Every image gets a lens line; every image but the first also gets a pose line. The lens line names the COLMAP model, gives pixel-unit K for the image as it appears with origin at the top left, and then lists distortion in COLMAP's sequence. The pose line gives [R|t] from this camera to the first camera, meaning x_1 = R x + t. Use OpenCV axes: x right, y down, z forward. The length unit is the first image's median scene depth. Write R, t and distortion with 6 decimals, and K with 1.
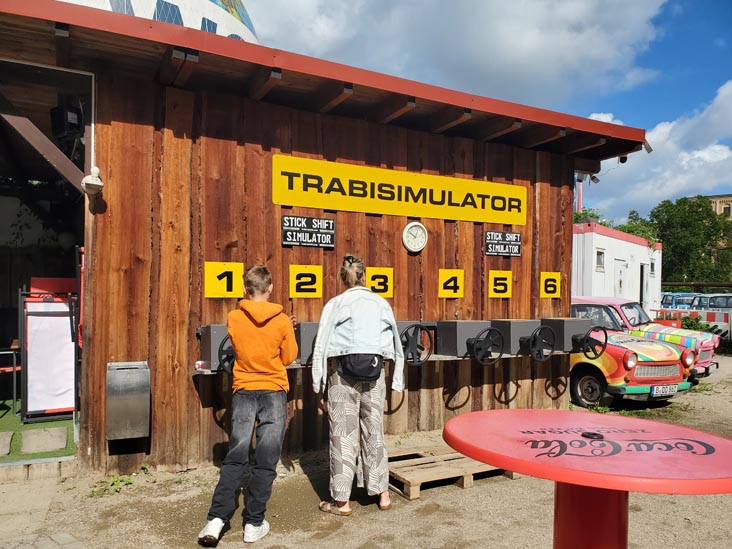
lens RADIAL K [[589.5, 0, 363.3], [0, 589.5, 286.5], [0, 0, 1]] dist [0.153869, -0.002469]
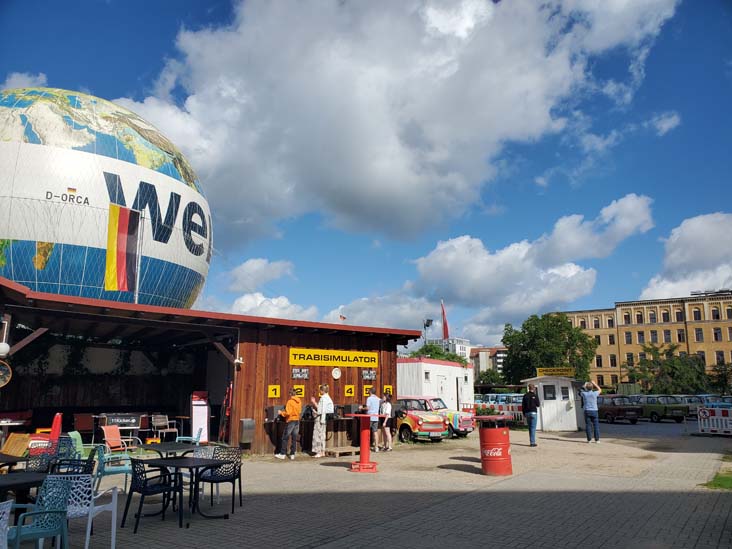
lens RADIAL K [[589.5, 0, 363.3], [0, 589.5, 286.5], [0, 0, 1]] dist [0.153869, -0.002469]
pose [[0.988537, 0.015618, 0.150169, -0.203007], [0.010221, 0.985431, -0.169768, -0.014391], [-0.150633, 0.169357, 0.973975, -1.729025]]
